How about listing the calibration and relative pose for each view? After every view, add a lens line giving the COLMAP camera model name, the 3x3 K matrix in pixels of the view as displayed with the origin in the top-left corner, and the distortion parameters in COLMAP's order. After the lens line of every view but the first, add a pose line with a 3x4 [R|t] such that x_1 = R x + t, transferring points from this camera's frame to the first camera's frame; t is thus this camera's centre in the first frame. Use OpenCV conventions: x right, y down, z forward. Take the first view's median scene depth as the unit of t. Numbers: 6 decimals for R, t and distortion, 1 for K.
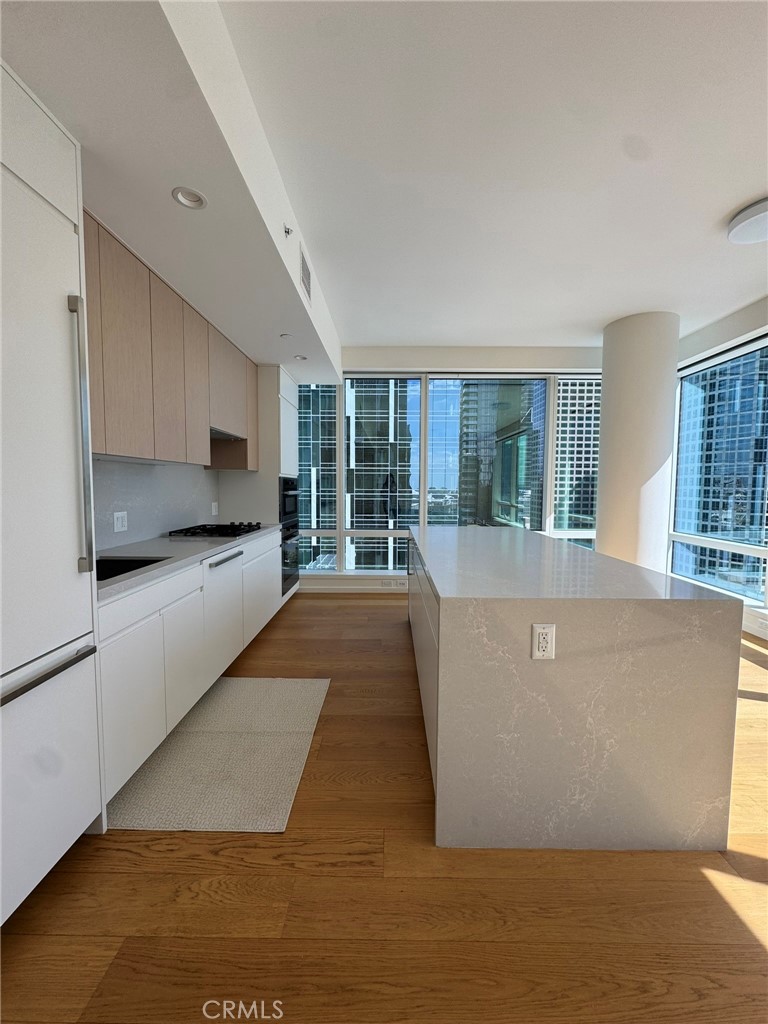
lens RADIAL K [[408.6, 0, 383.7], [0, 408.6, 512.3], [0, 0, 1]] dist [-0.004795, -0.000030]
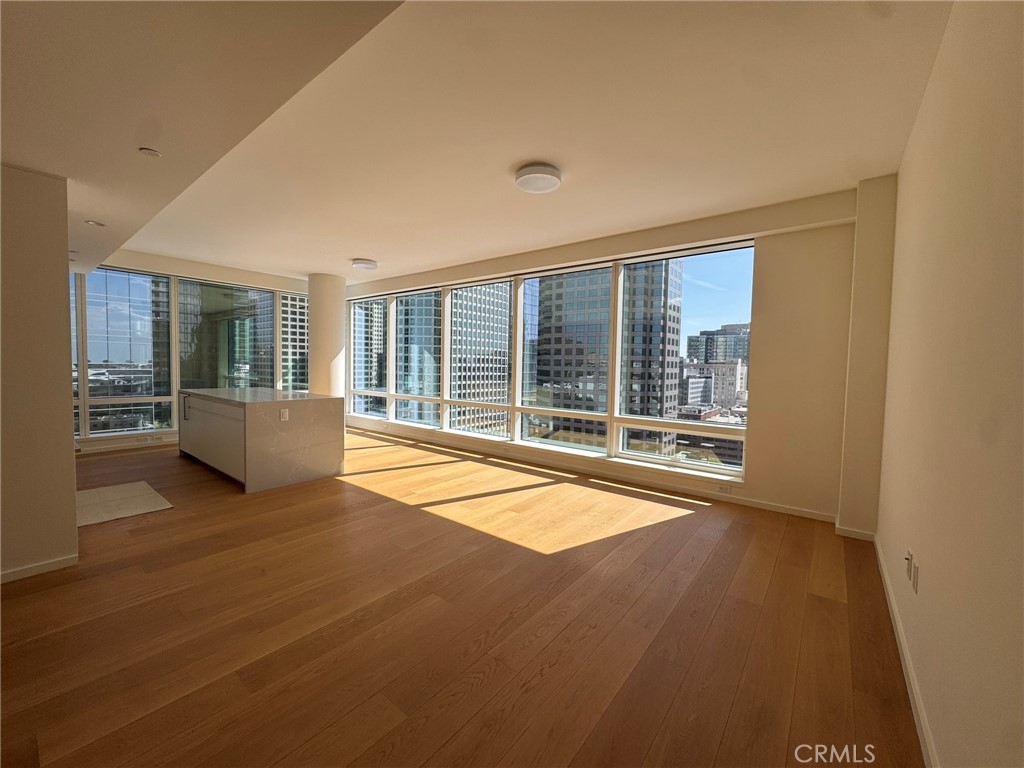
lens RADIAL K [[408.6, 0, 511.9], [0, 408.6, 387.4], [0, 0, 1]] dist [-0.004795, -0.000030]
pose [[0.607269, -0.035311, 0.793711, -0.478027], [0.034863, 0.999234, 0.017780, 0.057281], [-0.793731, 0.016874, 0.608035, -1.072720]]
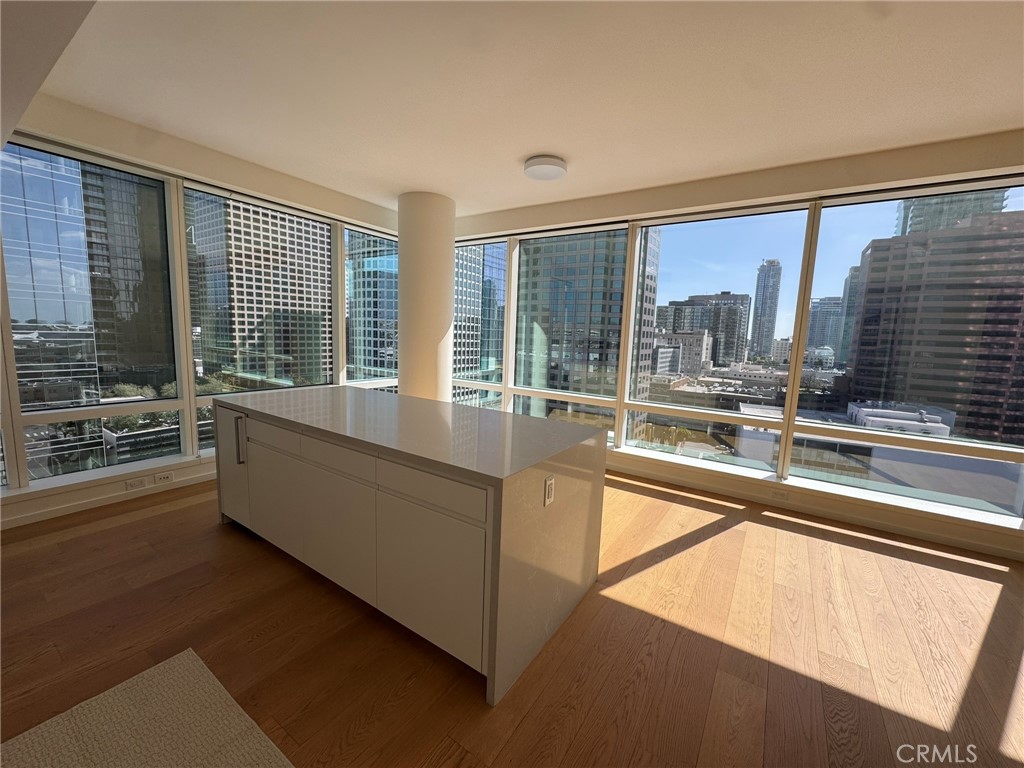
lens RADIAL K [[408.6, 0, 510.8], [0, 408.6, 384.2], [0, 0, 1]] dist [-0.004795, -0.000030]
pose [[0.543684, -0.088806, 0.834578, -0.336748], [0.021031, 0.995516, 0.092230, -0.062984], [-0.839026, -0.032592, 0.543114, 0.204842]]
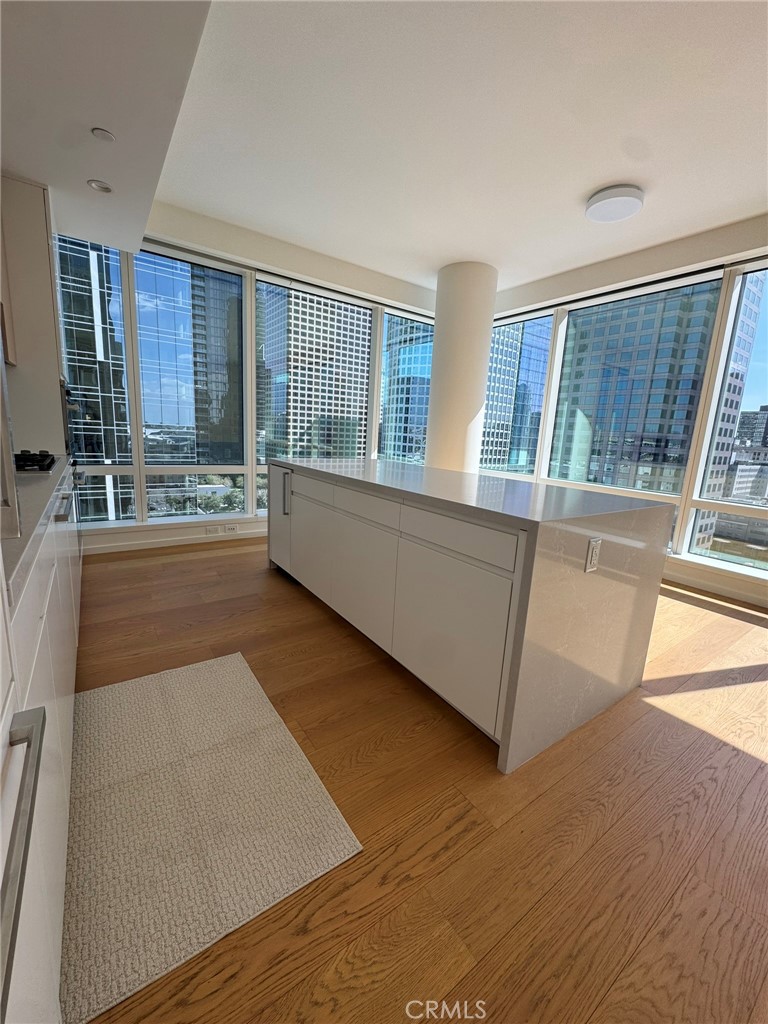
lens RADIAL K [[408.6, 0, 384.5], [0, 408.6, 510.5], [0, 0, 1]] dist [-0.004795, -0.000030]
pose [[0.807918, -0.070481, 0.585065, -0.320321], [-0.012393, 0.990570, 0.136443, 0.030019], [-0.589165, -0.117485, 0.799426, 0.232583]]
